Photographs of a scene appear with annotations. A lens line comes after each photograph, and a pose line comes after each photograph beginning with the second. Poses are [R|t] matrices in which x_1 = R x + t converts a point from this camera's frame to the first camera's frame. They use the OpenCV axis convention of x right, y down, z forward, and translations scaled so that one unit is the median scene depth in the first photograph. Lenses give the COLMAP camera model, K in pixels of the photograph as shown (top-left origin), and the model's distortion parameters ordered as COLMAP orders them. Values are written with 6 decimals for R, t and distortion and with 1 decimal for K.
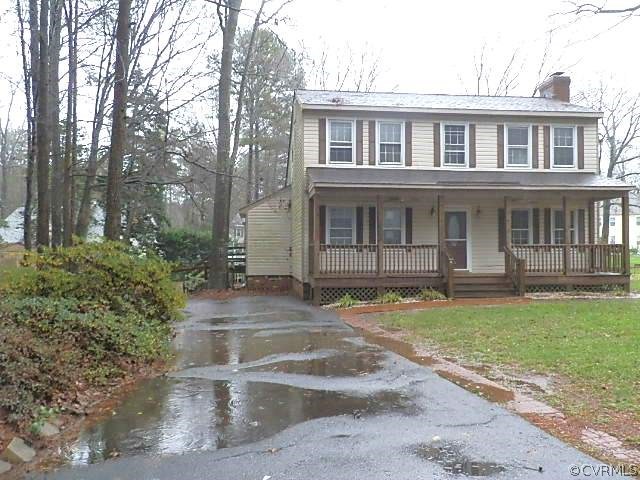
lens RADIAL K [[570.7, 0, 321.1], [0, 570.7, 237.4], [0, 0, 1]] dist [0.036070, 0.006547]
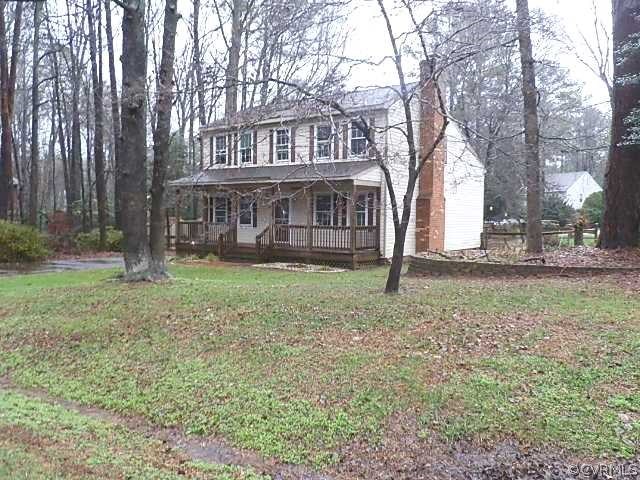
lens RADIAL K [[534.8, 0, 320.9], [0, 534.8, 241.2], [0, 0, 1]] dist [0.013002, -0.002803]
pose [[0.715660, 0.040703, -0.697262, 1.131039], [-0.012718, 0.998894, 0.045257, -0.004152], [0.698333, -0.023521, 0.715386, 0.207909]]
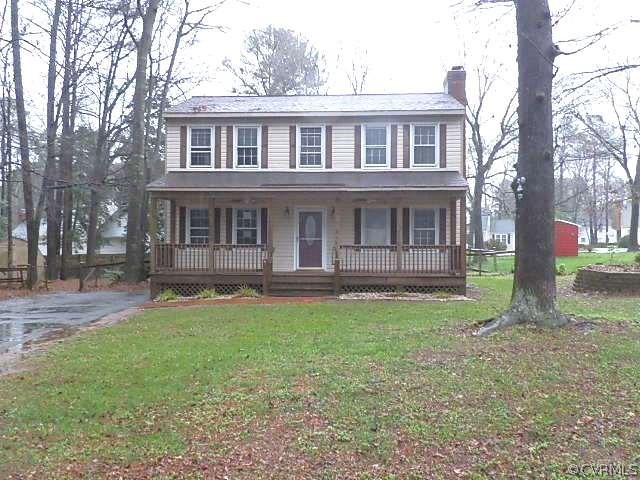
lens RADIAL K [[534.8, 0, 317.8], [0, 534.8, 240.7], [0, 0, 1]] dist [0.013002, -0.002803]
pose [[0.977925, 0.004851, -0.208898, 0.447325], [-0.003795, 0.999978, 0.005458, 0.000898], [0.208920, -0.004545, 0.977922, 0.068097]]
